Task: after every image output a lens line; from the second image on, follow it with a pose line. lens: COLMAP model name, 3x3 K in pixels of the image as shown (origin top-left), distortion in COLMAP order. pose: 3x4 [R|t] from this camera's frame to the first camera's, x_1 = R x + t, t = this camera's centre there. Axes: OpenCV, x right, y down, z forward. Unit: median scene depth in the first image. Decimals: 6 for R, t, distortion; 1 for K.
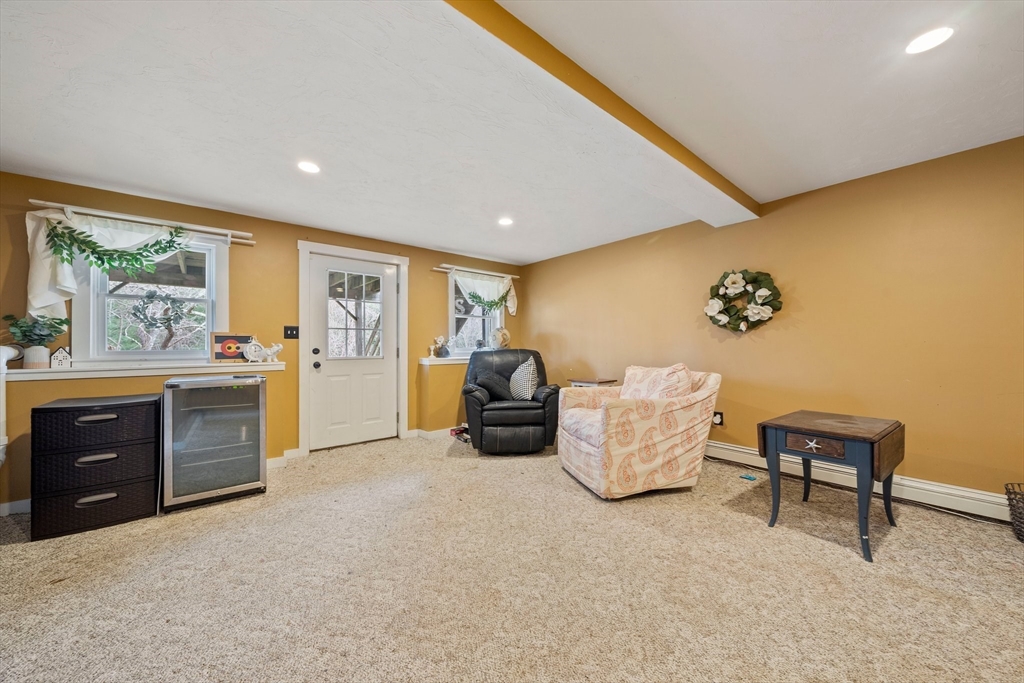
lens RADIAL K [[356.0, 0, 509.7], [0, 356.0, 342.8], [0, 0, 1]] dist [-0.000780, -0.000331]
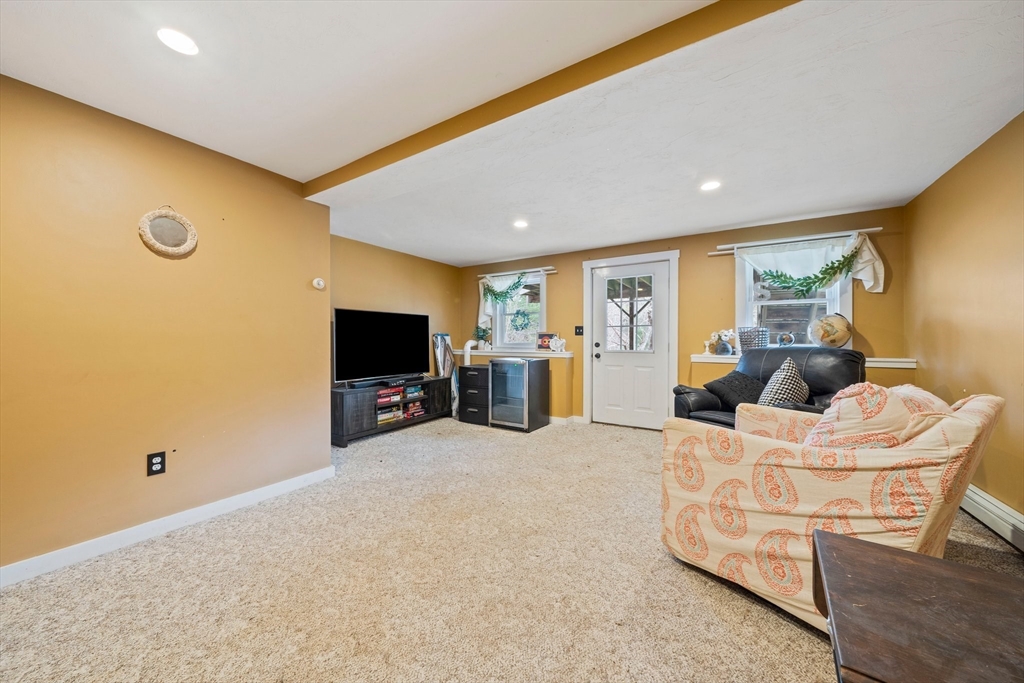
lens RADIAL K [[356.0, 0, 511.2], [0, 356.0, 342.2], [0, 0, 1]] dist [-0.000780, -0.000331]
pose [[0.317148, 0.008194, -0.948341, 0.794271], [0.005282, 0.999932, 0.010407, -0.001107], [0.948361, -0.008310, 0.317083, 0.428848]]
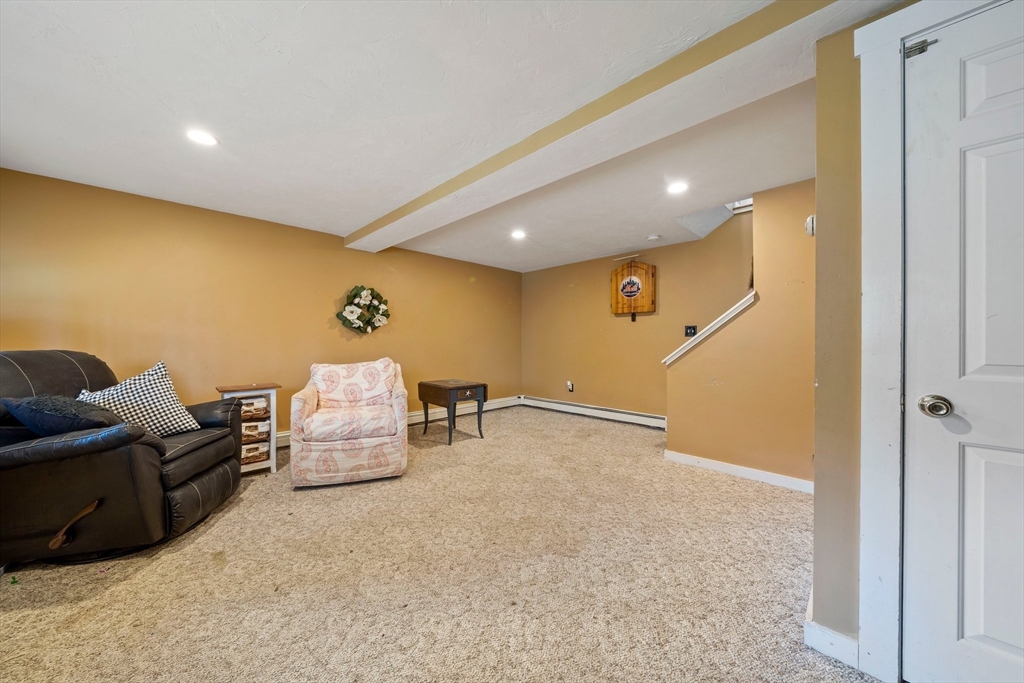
lens RADIAL K [[356.0, 0, 496.9], [0, 356.0, 343.9], [0, 0, 1]] dist [-0.000780, -0.000331]
pose [[-0.067556, 0.003047, 0.997711, -0.849226], [-0.006942, 0.999970, -0.003524, 0.011155], [-0.997691, -0.007165, -0.067533, 0.713504]]
